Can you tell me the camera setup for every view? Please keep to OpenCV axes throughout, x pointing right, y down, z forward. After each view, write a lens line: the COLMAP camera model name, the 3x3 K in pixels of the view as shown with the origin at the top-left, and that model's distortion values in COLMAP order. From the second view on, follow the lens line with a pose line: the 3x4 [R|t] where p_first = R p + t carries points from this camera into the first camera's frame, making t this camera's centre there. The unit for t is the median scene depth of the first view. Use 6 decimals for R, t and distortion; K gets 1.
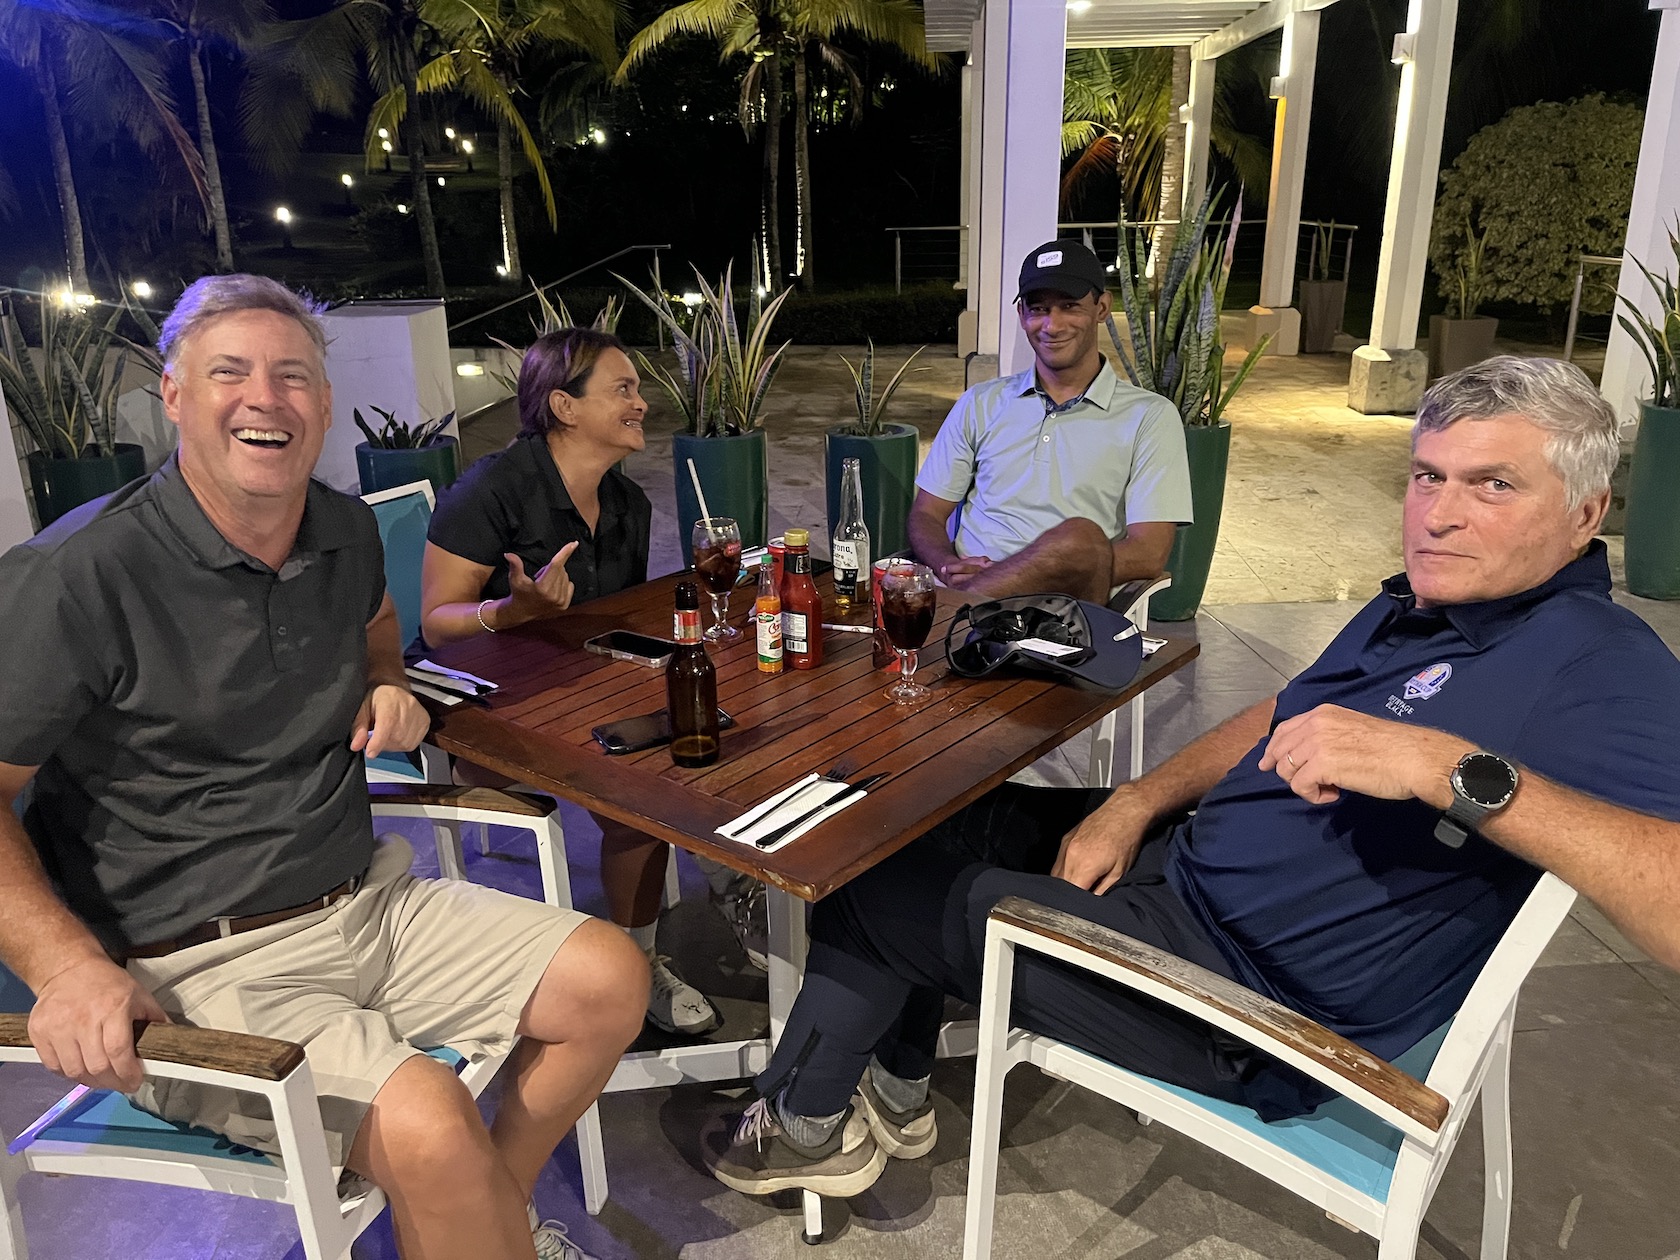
lens RADIAL K [[1269.6, 0, 834.3], [0, 1269.6, 631.9], [0, 0, 1]] dist [0.042135, -0.053184]
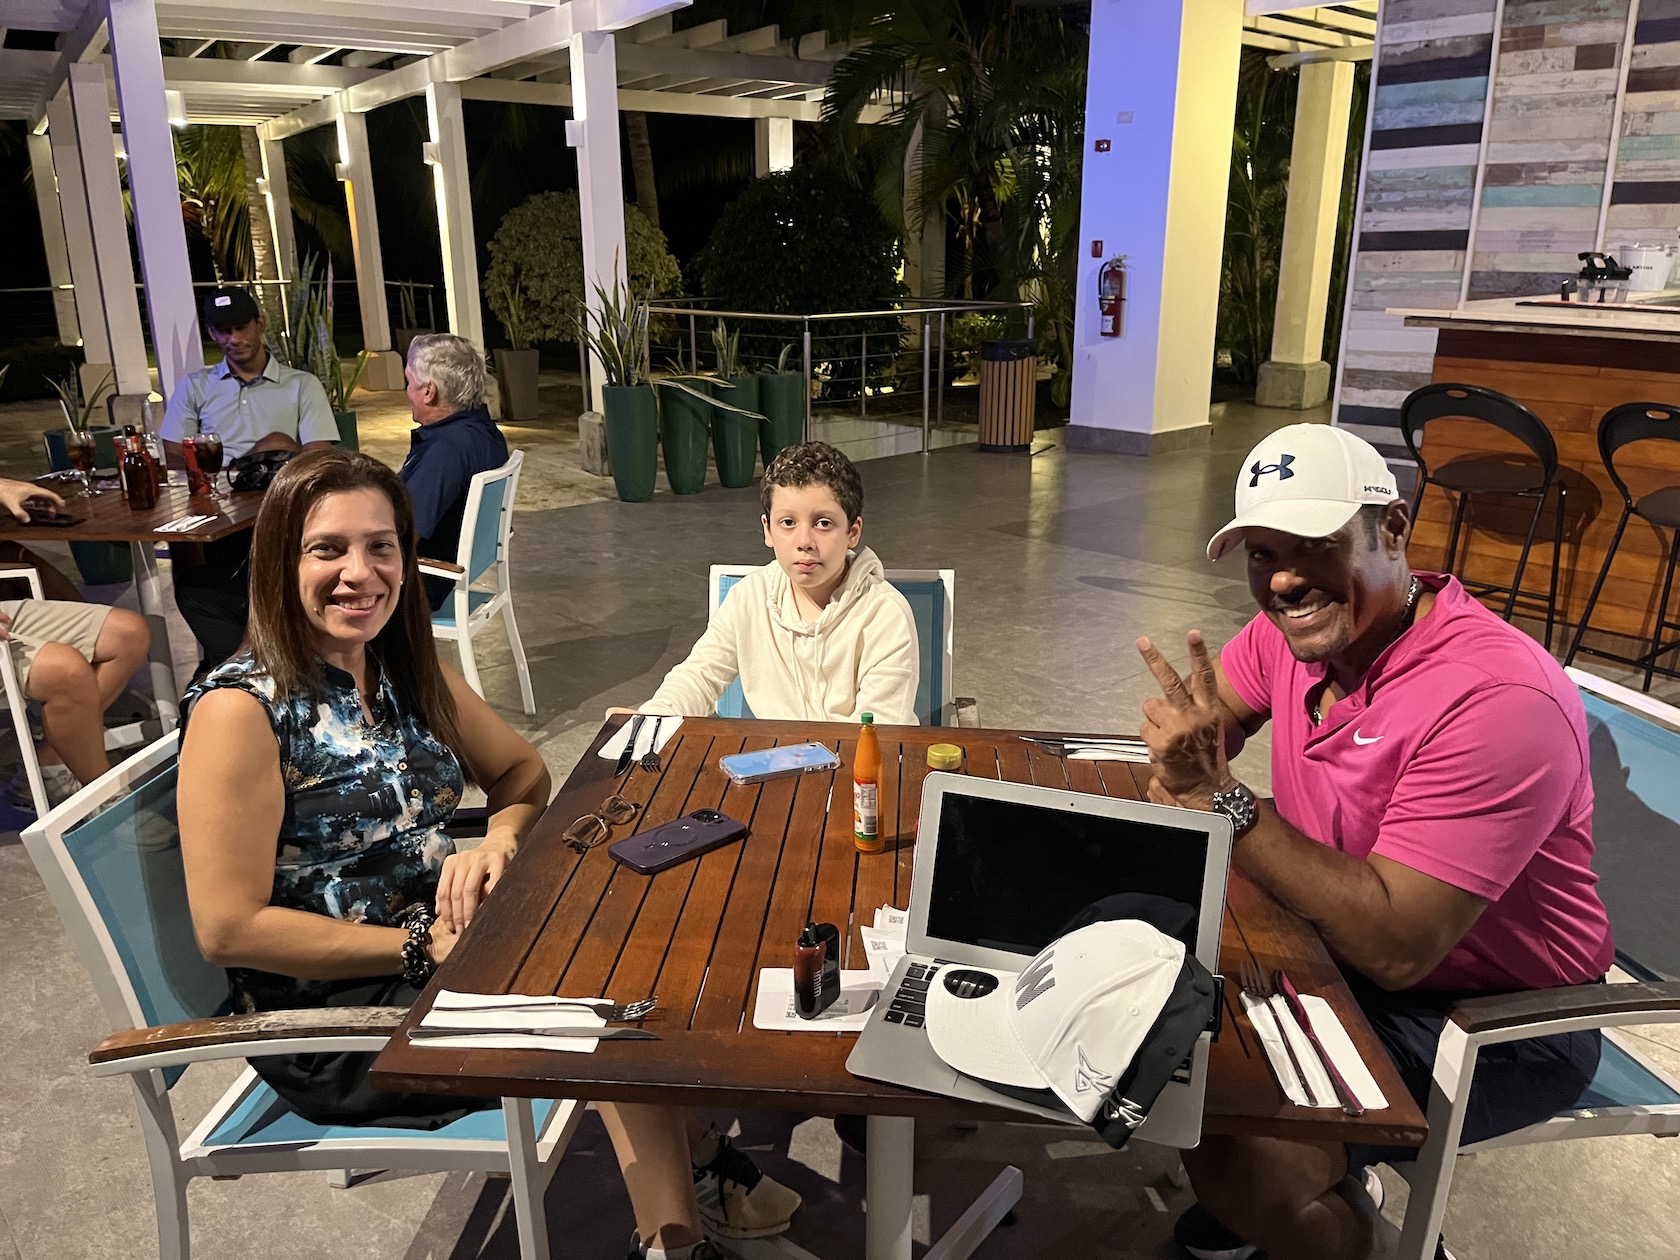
lens RADIAL K [[1269.6, 0, 840.6], [0, 1269.6, 641.1], [0, 0, 1]] dist [0.042135, -0.053184]
pose [[0.791331, -0.172111, 0.586663, -0.065037], [0.193772, 0.980693, 0.026335, 0.067868], [-0.579868, 0.092840, 0.809403, -0.206422]]
